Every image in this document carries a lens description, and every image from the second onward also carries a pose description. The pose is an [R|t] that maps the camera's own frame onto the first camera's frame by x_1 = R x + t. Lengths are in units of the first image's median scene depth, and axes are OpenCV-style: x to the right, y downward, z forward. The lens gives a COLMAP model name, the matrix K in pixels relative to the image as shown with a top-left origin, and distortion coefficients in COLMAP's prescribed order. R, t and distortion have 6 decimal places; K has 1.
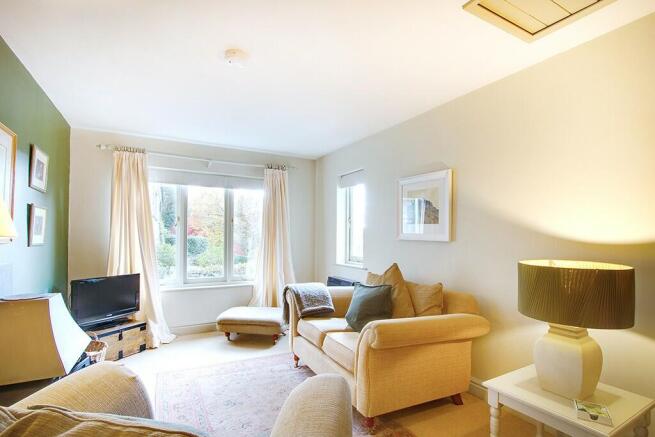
lens RADIAL K [[325.3, 0, 318.8], [0, 325.3, 234.1], [0, 0, 1]] dist [-0.002857, -0.000221]
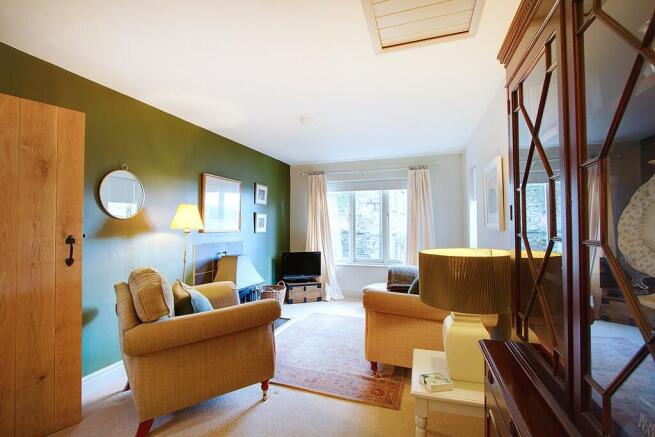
lens RADIAL K [[309.1, 0, 323.8], [0, 309.1, 221.4], [0, 0, 1]] dist [-0.003224, -0.000540]
pose [[0.687105, -0.022207, -0.726219, 0.531740], [0.013367, 0.999750, -0.017924, 0.002585], [0.726435, 0.002608, 0.687230, -0.006975]]
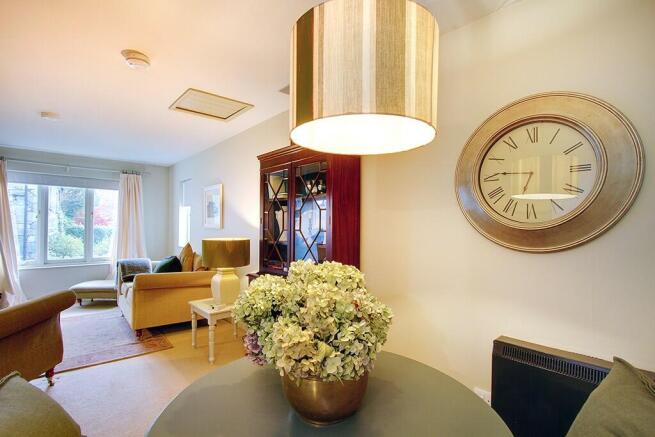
lens RADIAL K [[309.1, 0, 323.8], [0, 309.1, 221.4], [0, 0, 1]] dist [-0.003224, -0.000540]
pose [[0.973946, 0.000628, 0.226780, 0.414056], [0.001106, 0.999971, -0.007518, -0.000747], [-0.226778, 0.007573, 0.973917, -0.453120]]
